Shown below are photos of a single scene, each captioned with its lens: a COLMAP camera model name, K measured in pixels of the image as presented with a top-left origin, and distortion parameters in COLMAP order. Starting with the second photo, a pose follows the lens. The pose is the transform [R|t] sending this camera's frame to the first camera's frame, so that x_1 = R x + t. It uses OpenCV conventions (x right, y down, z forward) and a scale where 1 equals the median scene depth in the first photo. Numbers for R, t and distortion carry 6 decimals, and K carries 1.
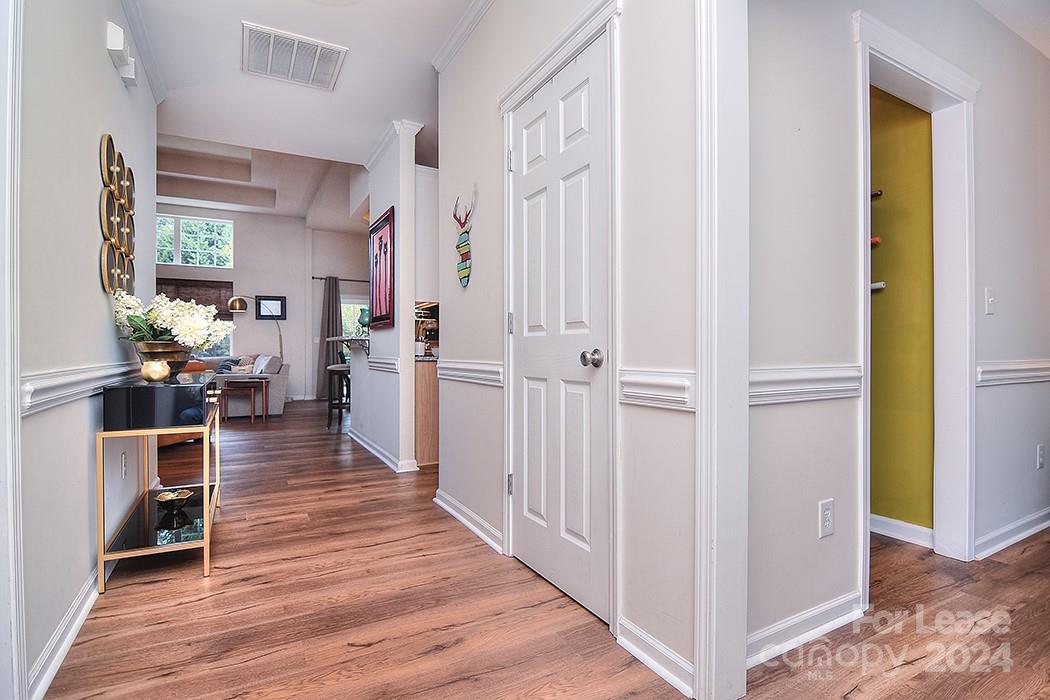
lens RADIAL K [[507.2, 0, 522.8], [0, 507.2, 348.2], [0, 0, 1]] dist [-0.003356, -0.000167]
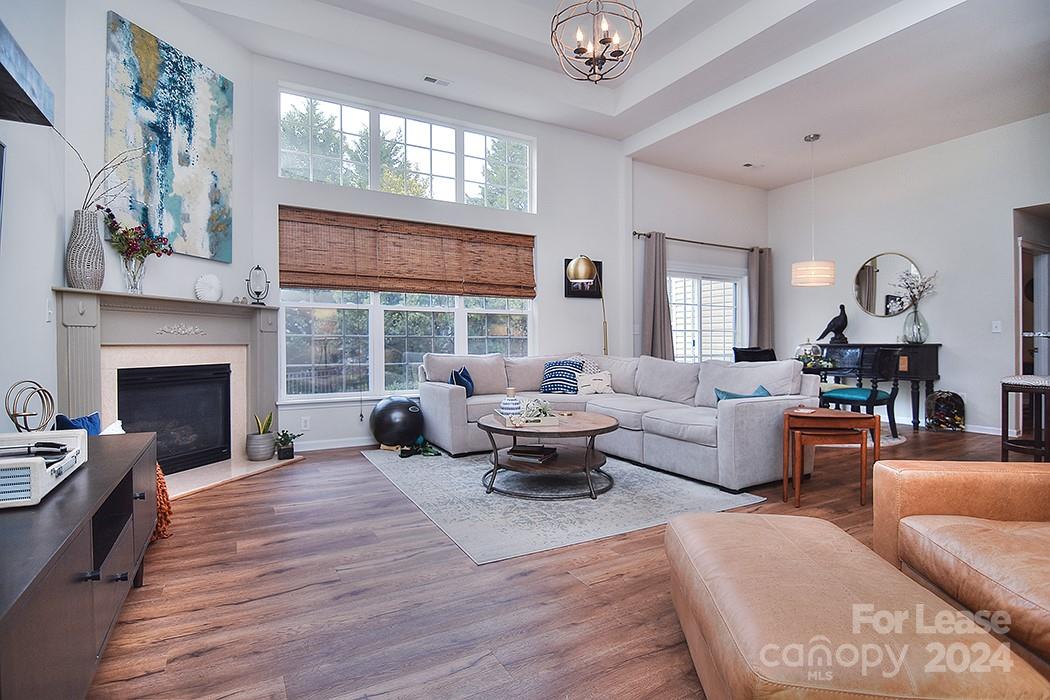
lens RADIAL K [[523.0, 0, 531.2], [0, 523.0, 340.9], [0, 0, 1]] dist [-0.006396, -0.007530]
pose [[0.999924, -0.000593, 0.012292, -0.621146], [0.000514, 0.999980, 0.006366, -0.006492], [-0.012296, -0.006359, 0.999904, 0.378194]]
